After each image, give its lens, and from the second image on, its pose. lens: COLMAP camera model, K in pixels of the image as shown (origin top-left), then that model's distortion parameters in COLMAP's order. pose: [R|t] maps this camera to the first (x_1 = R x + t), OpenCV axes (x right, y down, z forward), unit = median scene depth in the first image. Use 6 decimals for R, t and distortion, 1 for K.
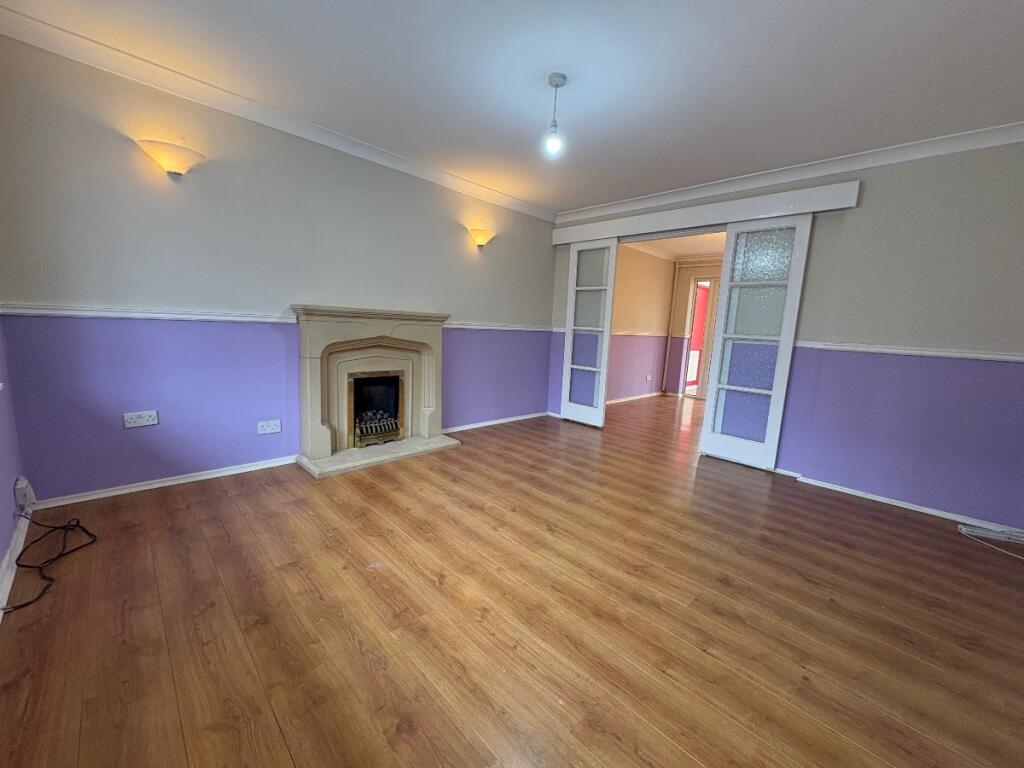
lens RADIAL K [[411.3, 0, 508.8], [0, 411.3, 383.1], [0, 0, 1]] dist [-0.001906, 0.003100]
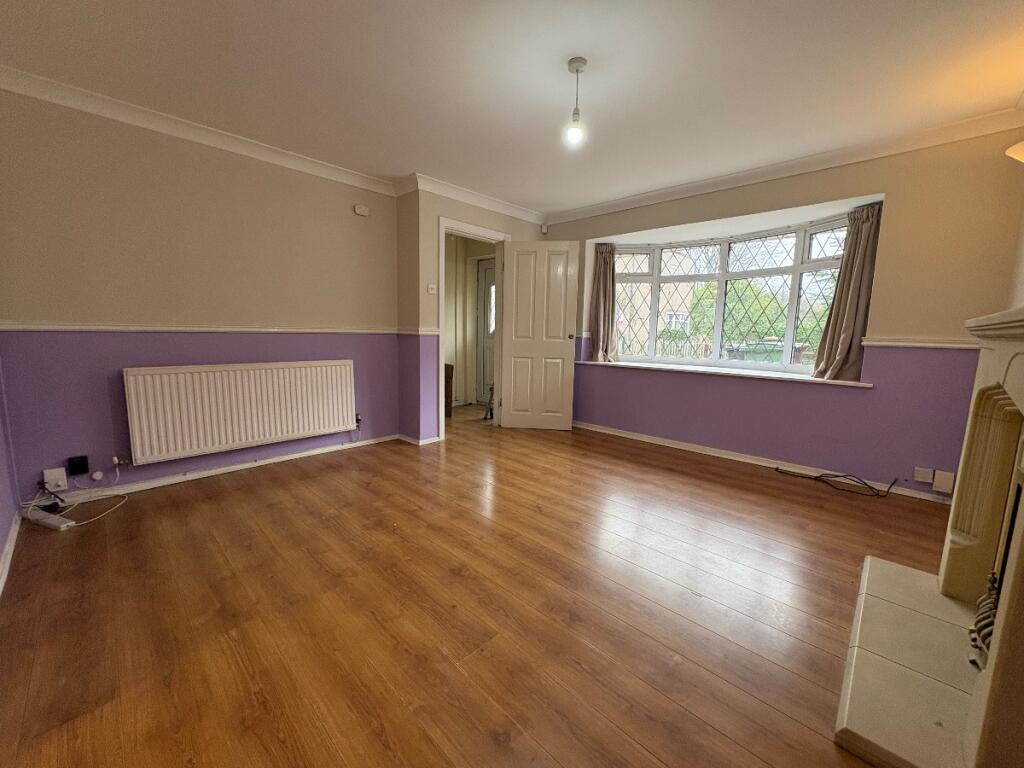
lens RADIAL K [[409.0, 0, 509.8], [0, 409.0, 383.8], [0, 0, 1]] dist [-0.003523, 0.003654]
pose [[-0.997244, -0.065464, -0.034926, 0.208131], [-0.072564, 0.958721, 0.274935, -0.231340], [0.015486, 0.276711, -0.960828, 1.690052]]
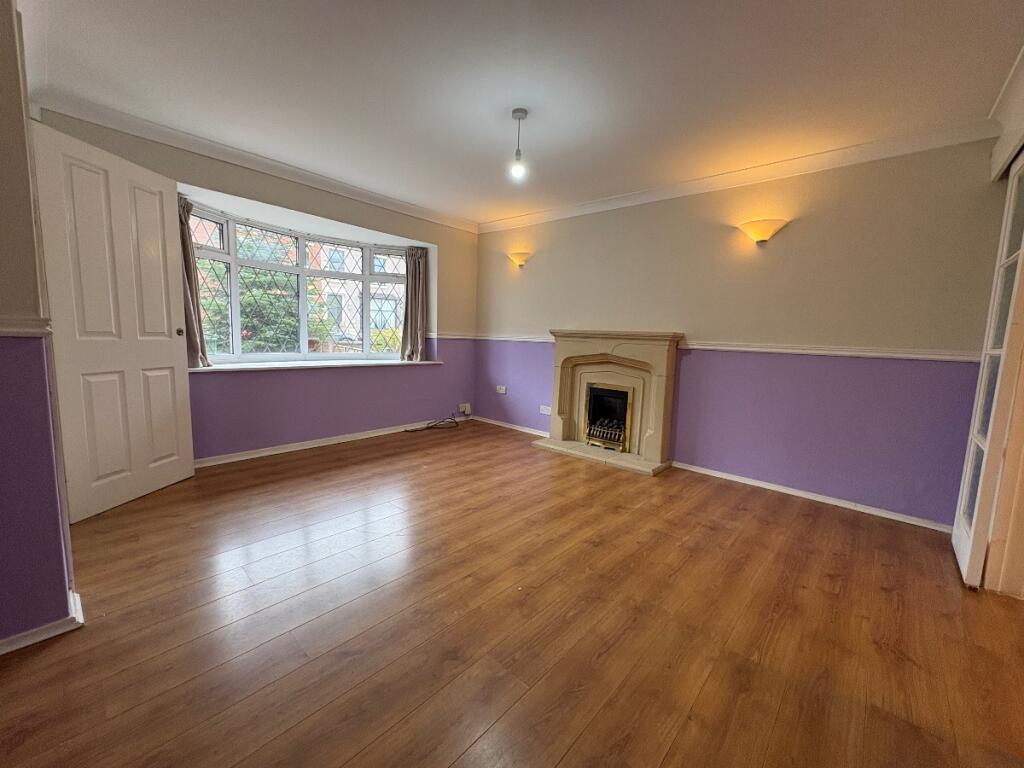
lens RADIAL K [[409.0, 0, 509.8], [0, 409.0, 383.8], [0, 0, 1]] dist [-0.003523, 0.003654]
pose [[0.065216, 0.068400, -0.995524, 1.032987], [-0.180442, 0.982010, 0.055651, -0.057563], [0.981421, 0.176005, 0.076385, 0.822578]]
